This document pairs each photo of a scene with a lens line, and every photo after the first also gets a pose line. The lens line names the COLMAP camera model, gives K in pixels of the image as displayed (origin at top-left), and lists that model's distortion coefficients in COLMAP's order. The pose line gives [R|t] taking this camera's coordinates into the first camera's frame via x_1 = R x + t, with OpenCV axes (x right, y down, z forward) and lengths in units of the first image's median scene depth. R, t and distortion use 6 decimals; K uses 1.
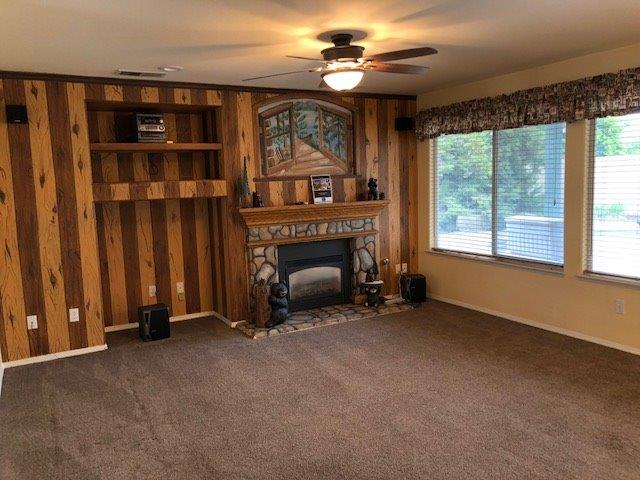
lens RADIAL K [[522.9, 0, 320.0], [0, 522.9, 240.0], [0, 0, 1]] dist [0.053905, -0.073468]
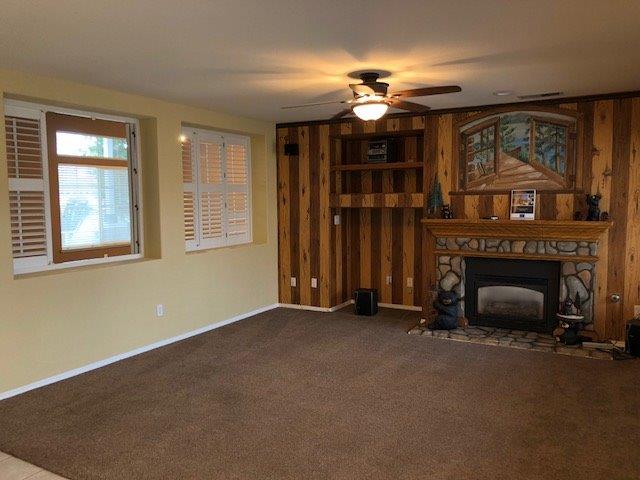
lens RADIAL K [[522.9, 0, 320.0], [0, 522.9, 240.0], [0, 0, 1]] dist [0.053905, -0.073468]
pose [[0.518133, 0.102384, -0.849150, 0.646886], [-0.107404, 0.992739, 0.054161, -0.048274], [0.848529, 0.063139, 0.525368, 0.203549]]
